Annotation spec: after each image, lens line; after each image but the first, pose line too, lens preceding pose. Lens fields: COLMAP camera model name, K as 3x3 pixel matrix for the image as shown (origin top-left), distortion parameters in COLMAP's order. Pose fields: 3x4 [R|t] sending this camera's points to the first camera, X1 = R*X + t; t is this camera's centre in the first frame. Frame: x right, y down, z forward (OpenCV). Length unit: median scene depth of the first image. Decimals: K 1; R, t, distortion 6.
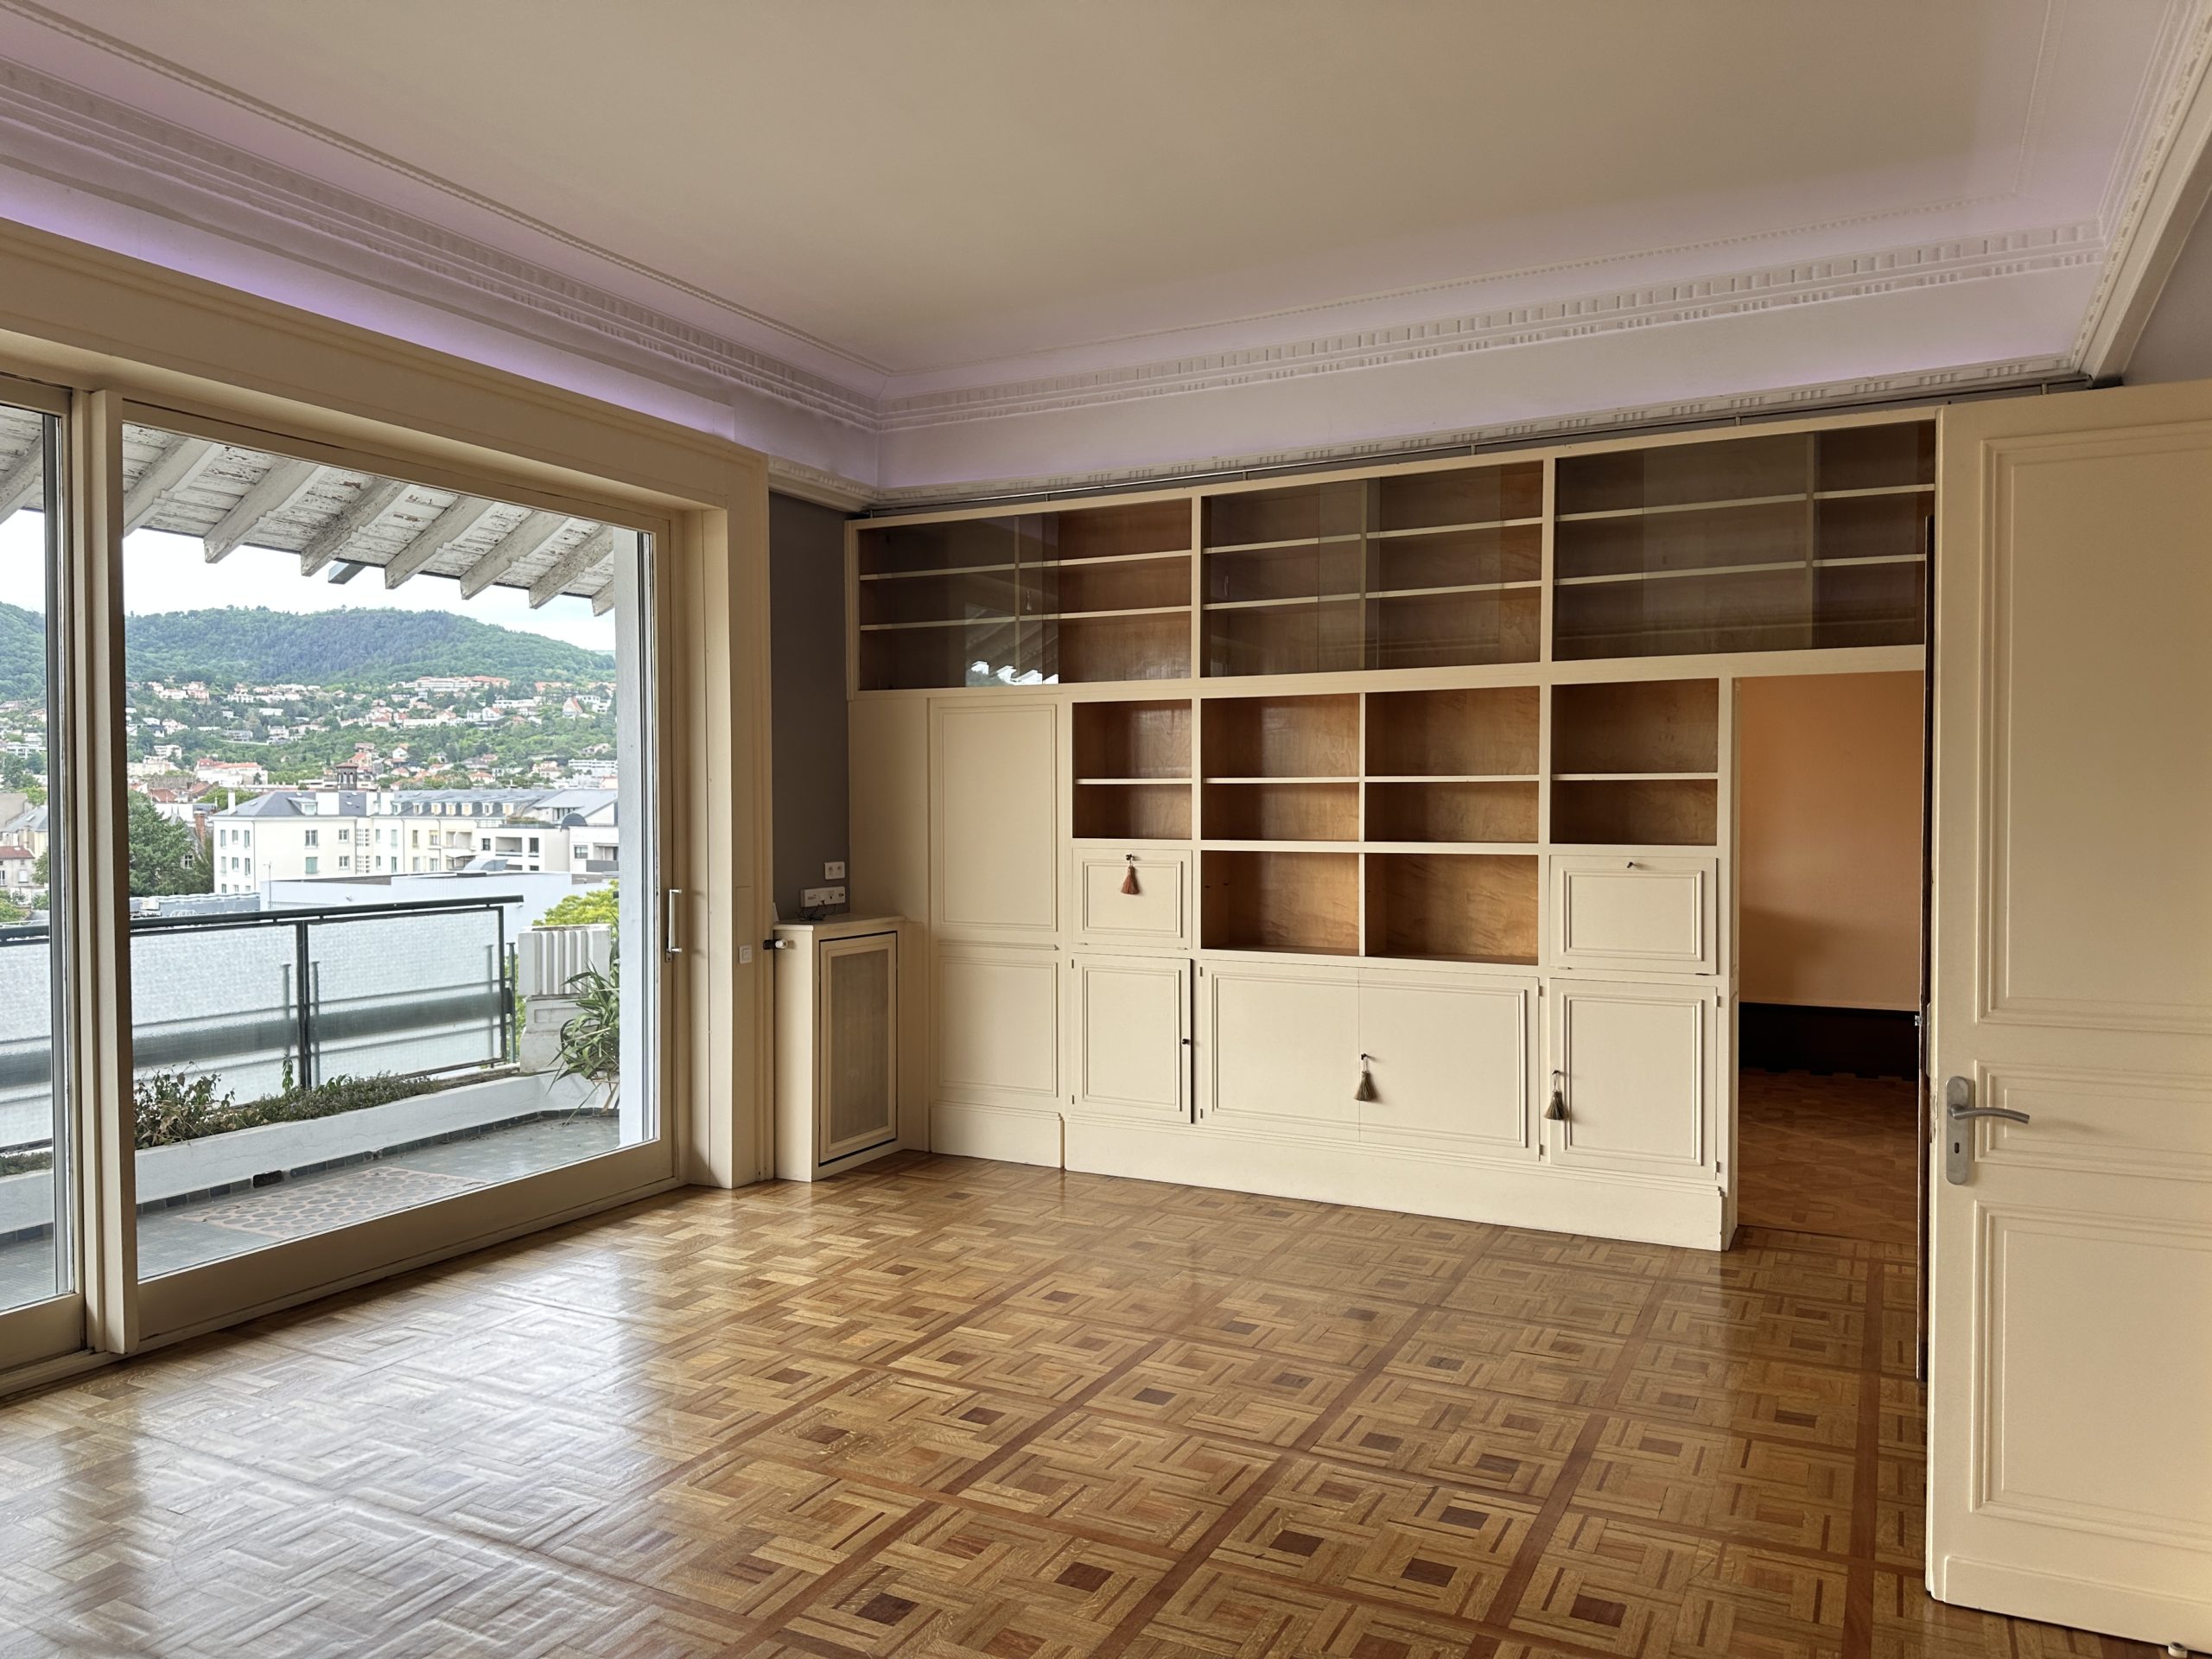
lens RADIAL K [[1545.8, 0, 1106.0], [0, 1545.8, 829.5], [0, 0, 1]] dist [-0.002064, -0.001237]
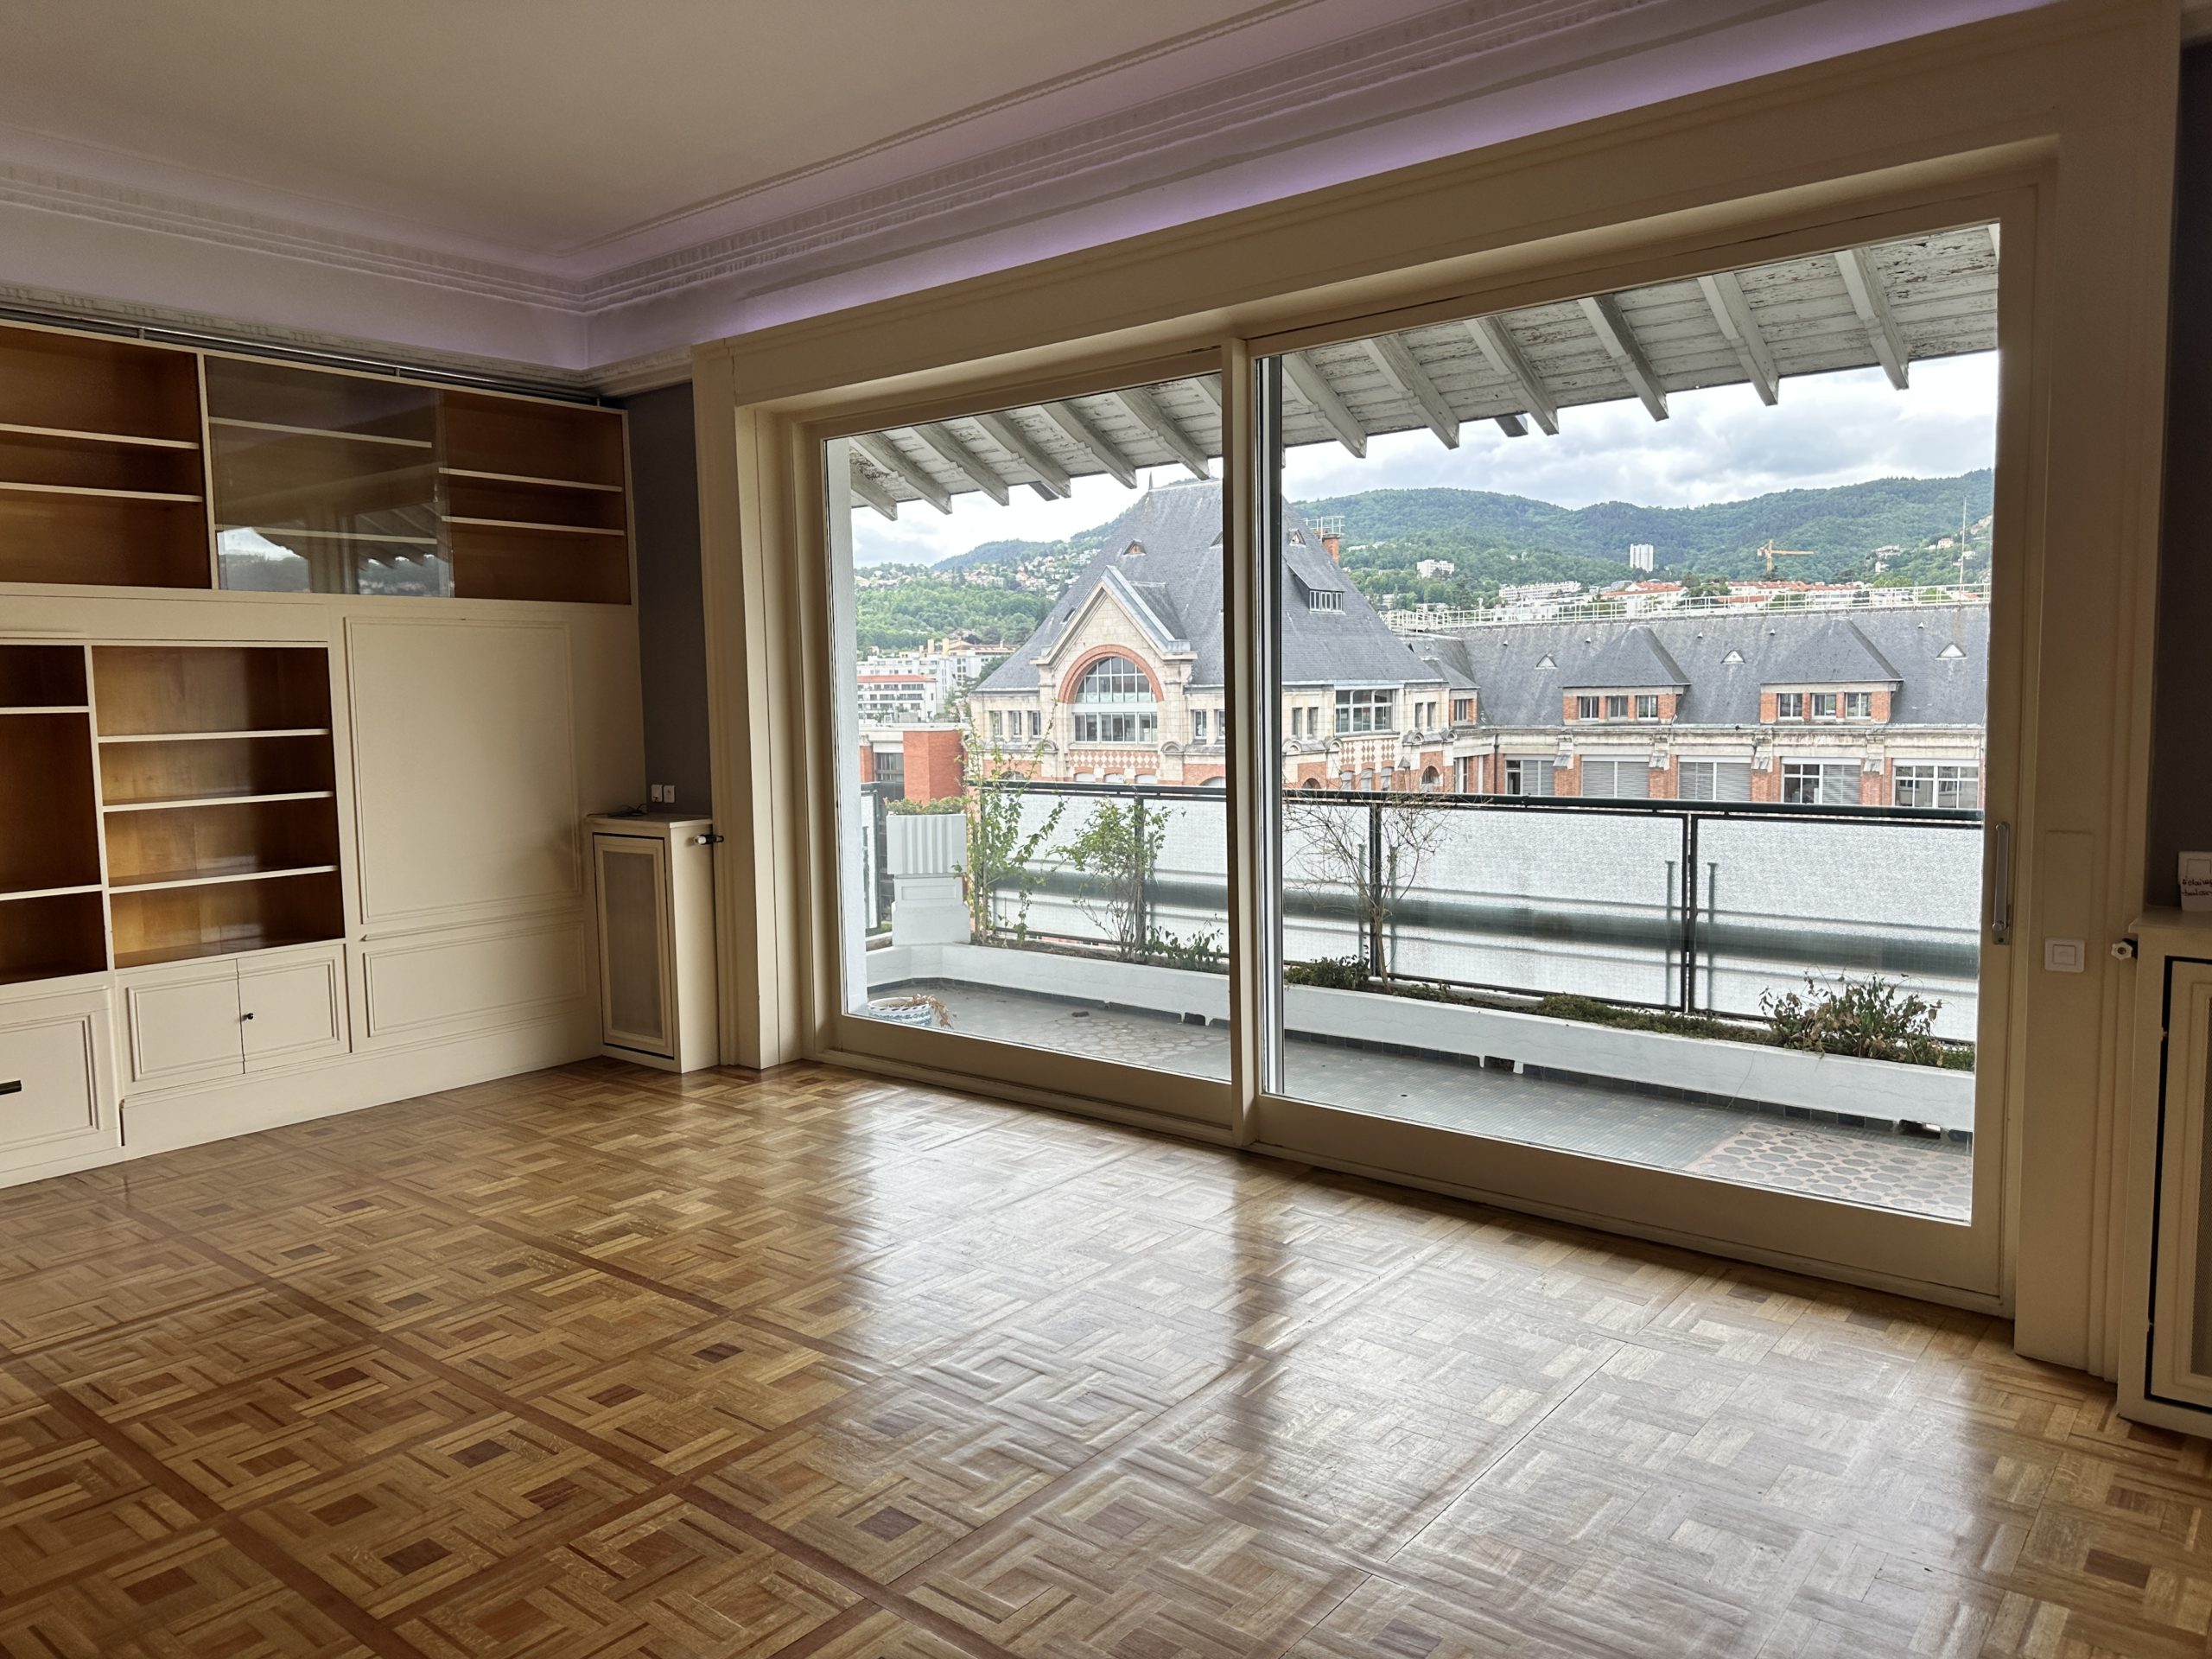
lens RADIAL K [[1588.5, 0, 1103.1], [0, 1588.5, 765.7], [0, 0, 1]] dist [0.104119, -0.136813]
pose [[-0.220772, 0.050962, -0.973993, 0.438155], [-0.002196, 0.998605, 0.052747, -0.014564], [0.975323, 0.013784, -0.220352, 0.881072]]
